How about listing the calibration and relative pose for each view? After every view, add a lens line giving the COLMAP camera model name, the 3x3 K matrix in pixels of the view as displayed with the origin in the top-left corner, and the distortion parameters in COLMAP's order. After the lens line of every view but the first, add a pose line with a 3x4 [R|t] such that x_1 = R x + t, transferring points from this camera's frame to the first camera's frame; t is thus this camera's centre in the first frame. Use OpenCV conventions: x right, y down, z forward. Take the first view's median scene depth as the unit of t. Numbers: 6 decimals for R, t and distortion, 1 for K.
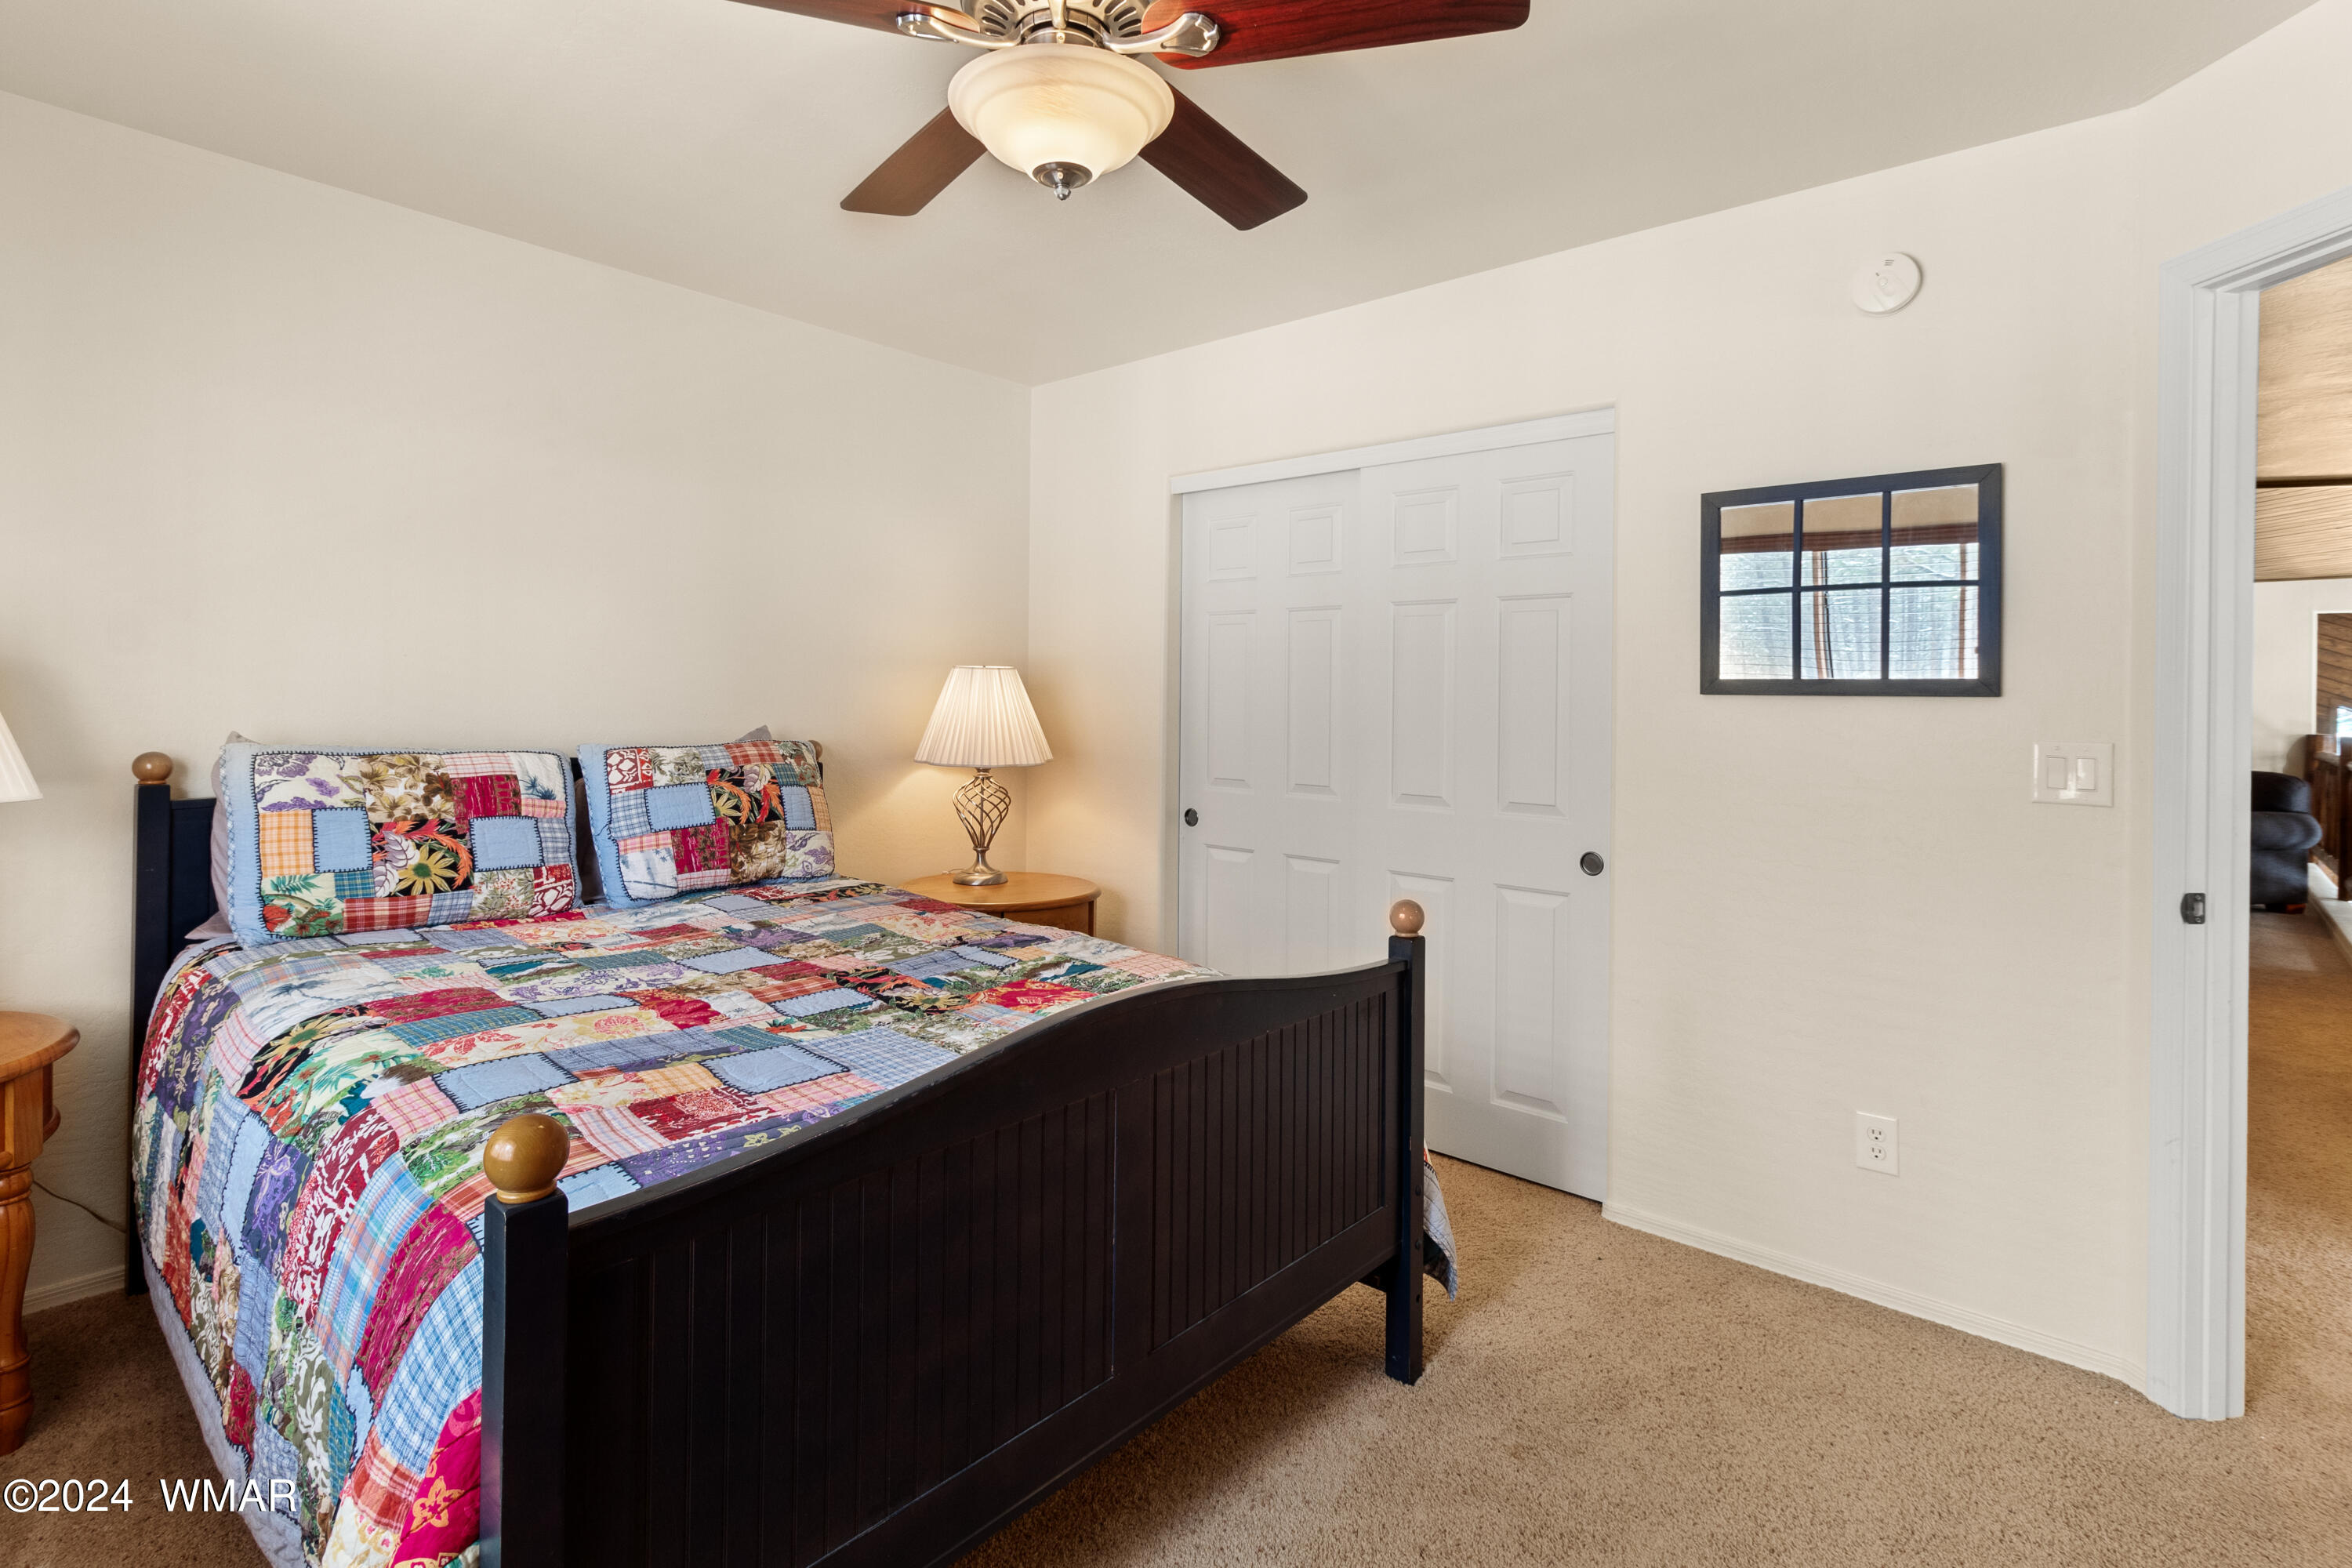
lens RADIAL K [[1121.8, 0, 1199.5], [0, 1121.8, 735.9], [0, 0, 1]] dist [0.001549, 0.000585]
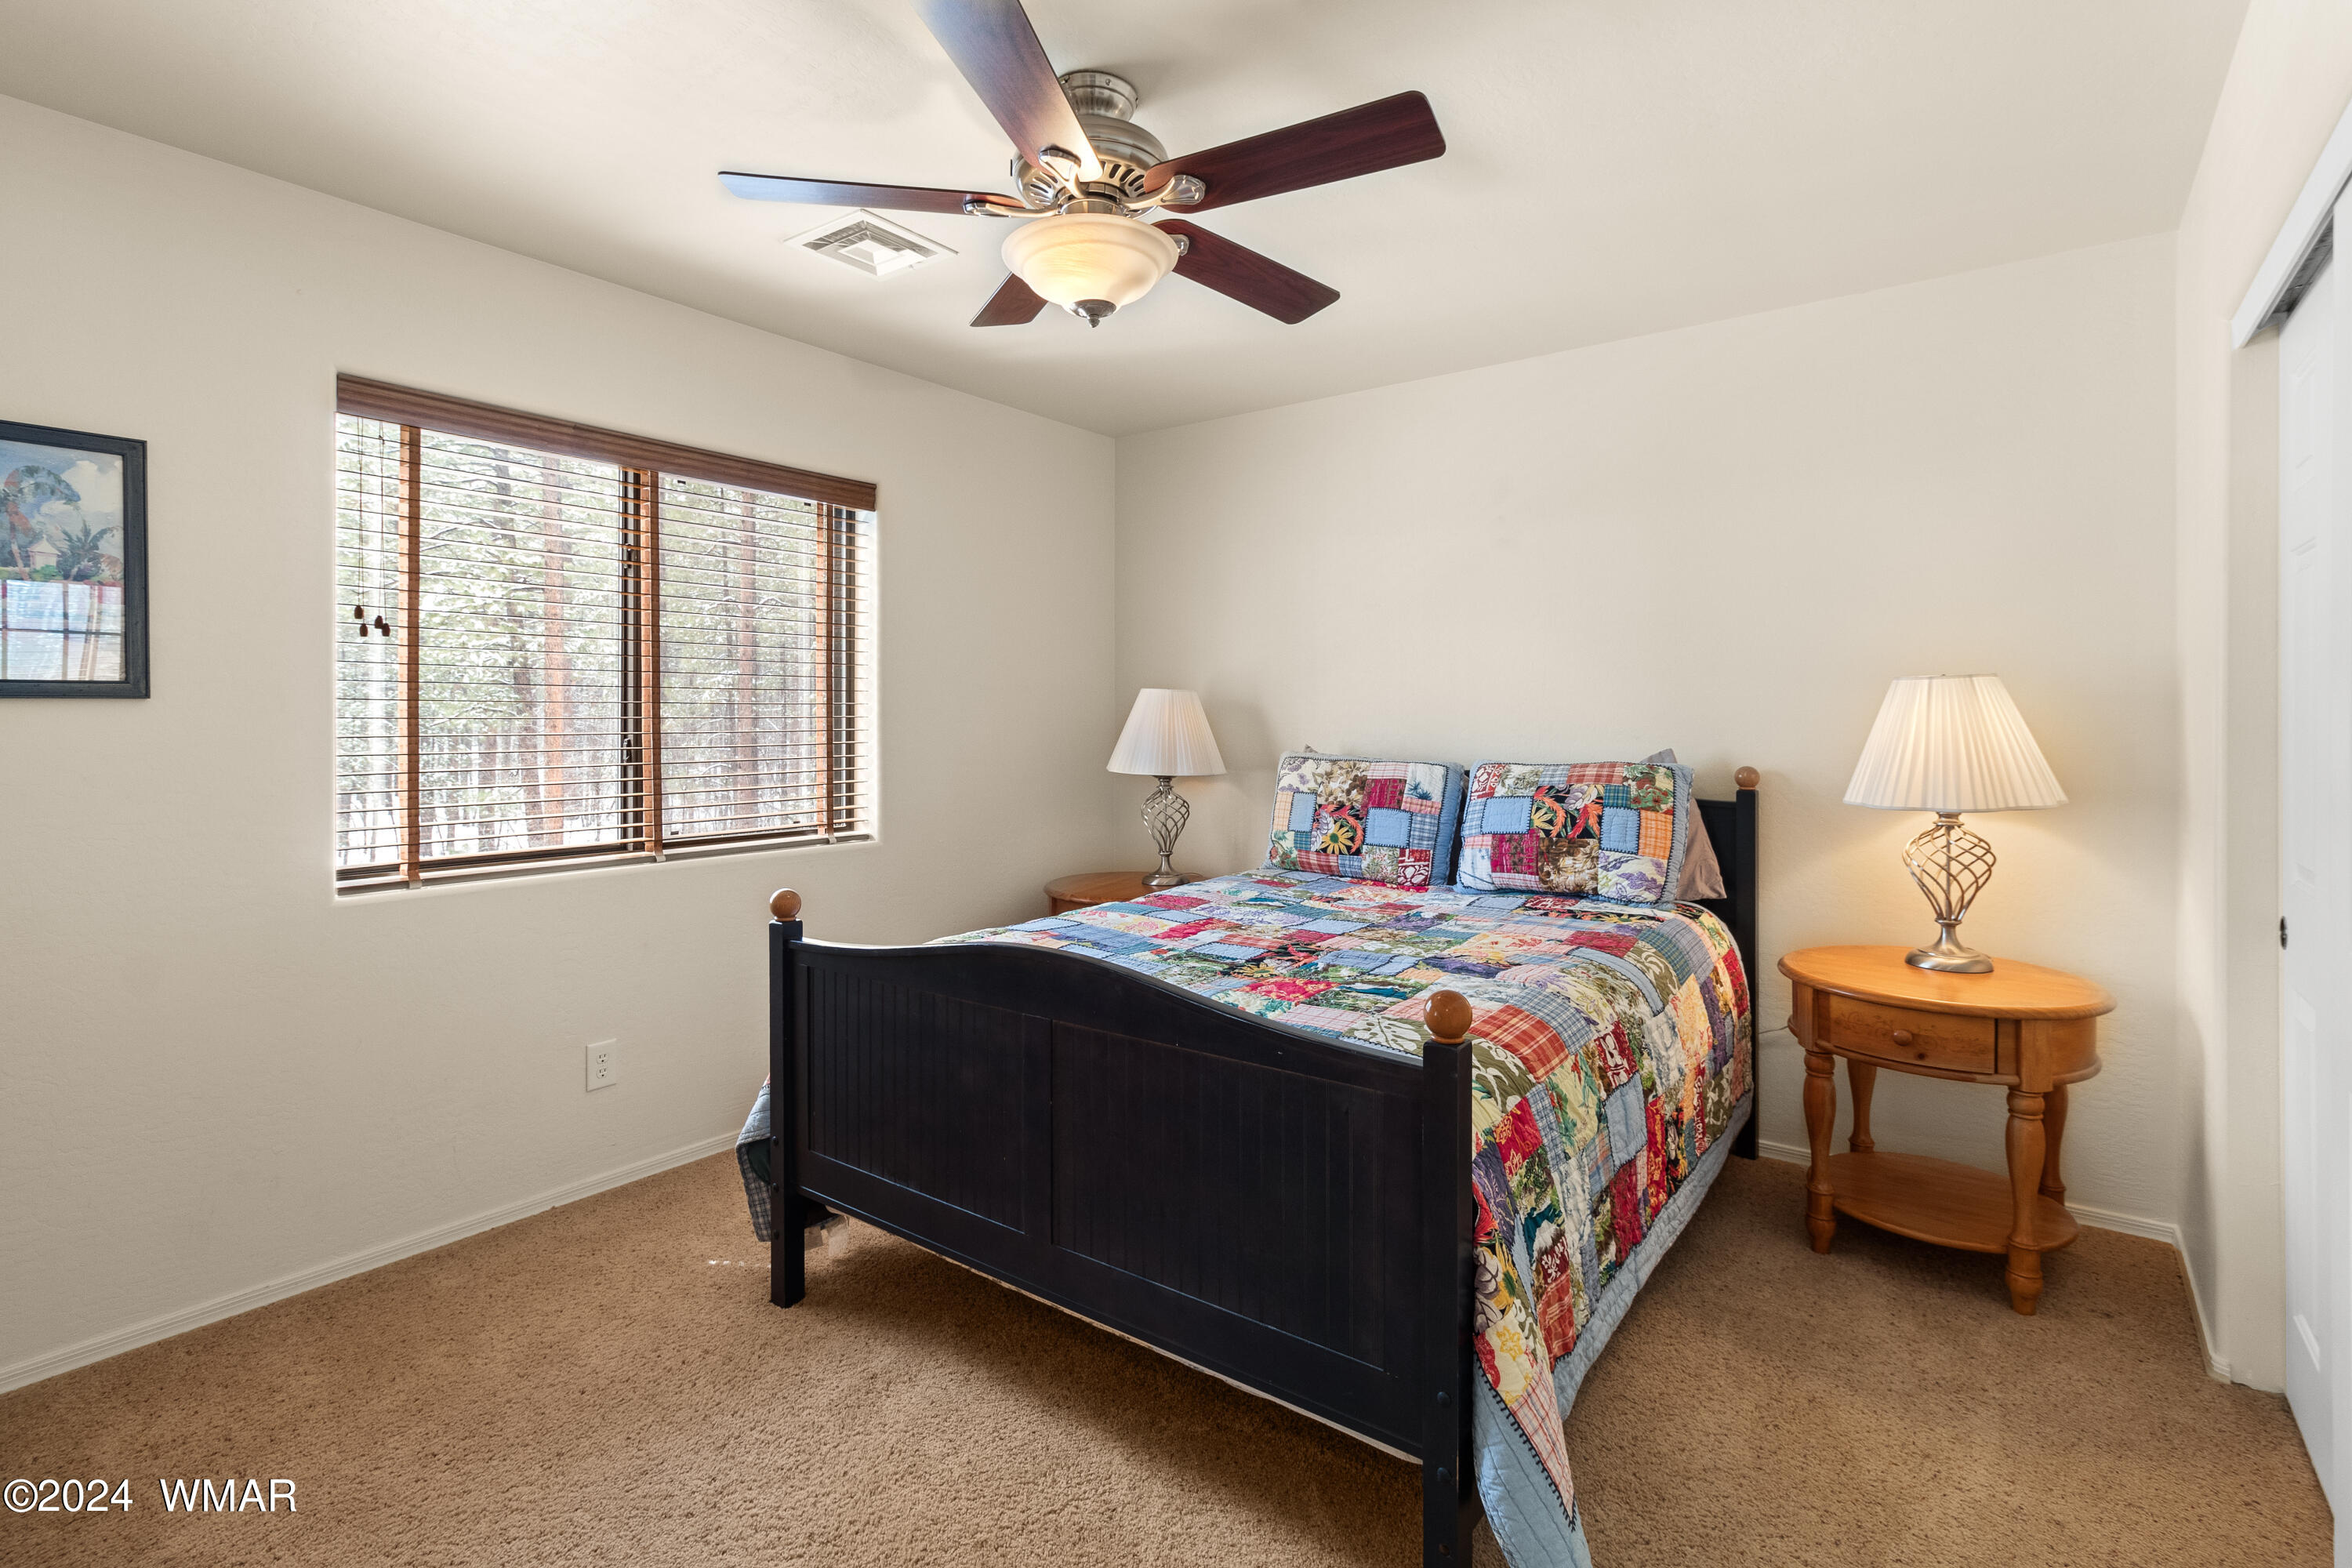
lens RADIAL K [[1121.8, 0, 1199.5], [0, 1121.8, 735.9], [0, 0, 1]] dist [0.001549, 0.000585]
pose [[0.080263, 0.001734, -0.996772, 0.731878], [-0.029374, 0.999568, -0.000626, -0.009979], [0.996341, 0.029329, 0.080280, 0.643123]]
